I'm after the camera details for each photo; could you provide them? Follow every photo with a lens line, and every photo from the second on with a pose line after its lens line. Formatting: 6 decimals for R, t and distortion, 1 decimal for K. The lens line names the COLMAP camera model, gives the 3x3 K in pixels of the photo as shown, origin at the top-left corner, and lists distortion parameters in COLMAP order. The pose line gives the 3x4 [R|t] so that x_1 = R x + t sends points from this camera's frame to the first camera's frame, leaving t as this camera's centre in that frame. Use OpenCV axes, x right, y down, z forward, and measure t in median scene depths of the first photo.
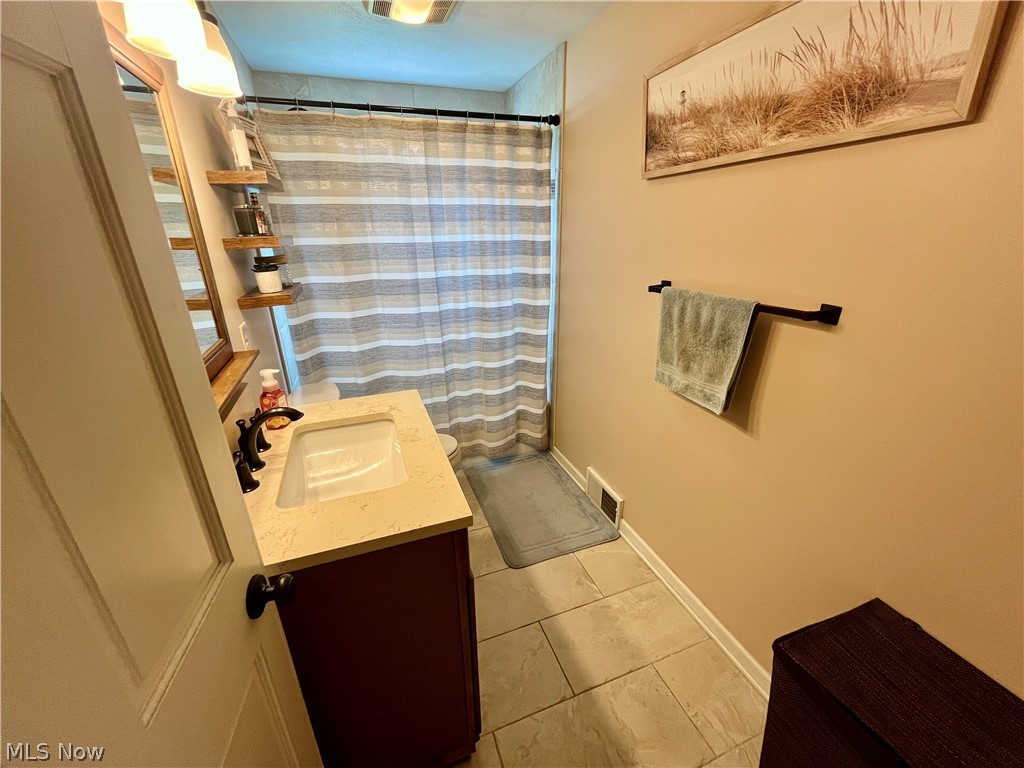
lens RADIAL K [[412.0, 0, 510.4], [0, 412.0, 384.8], [0, 0, 1]] dist [-0.004614, 0.000305]
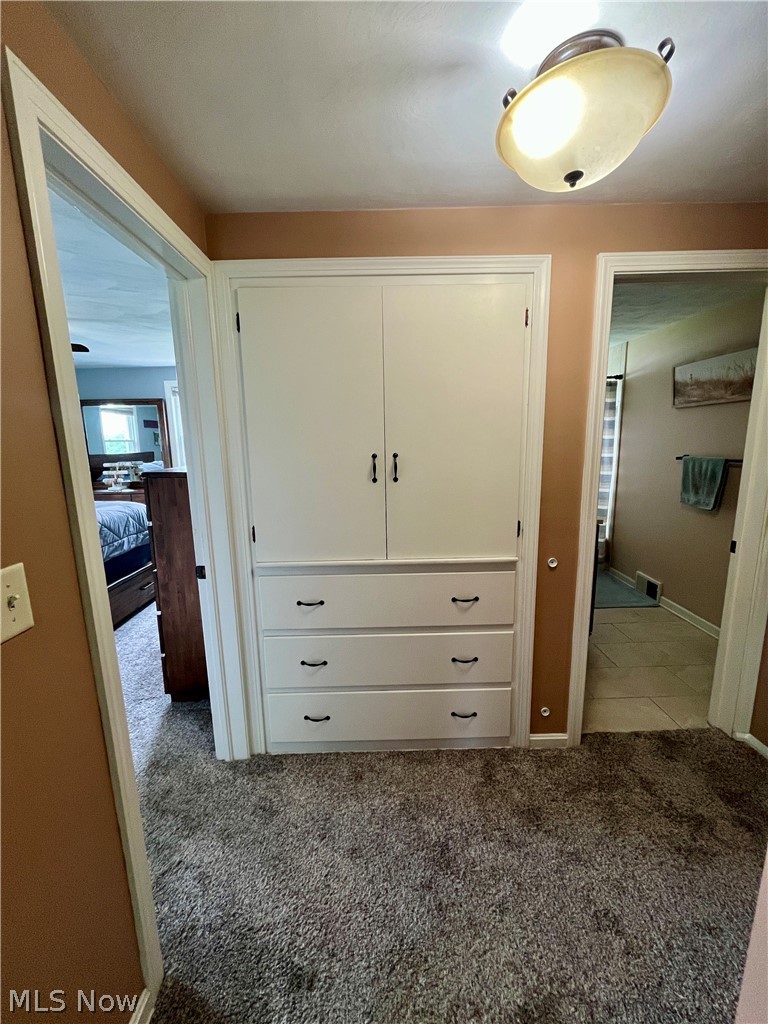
lens RADIAL K [[412.0, 0, 380.5], [0, 412.0, 508.0], [0, 0, 1]] dist [-0.004614, 0.000305]
pose [[0.940499, 0.052542, -0.335710, -0.379228], [-0.115342, 0.978677, -0.169960, 0.573997], [0.319622, 0.198569, 0.926505, -1.436484]]
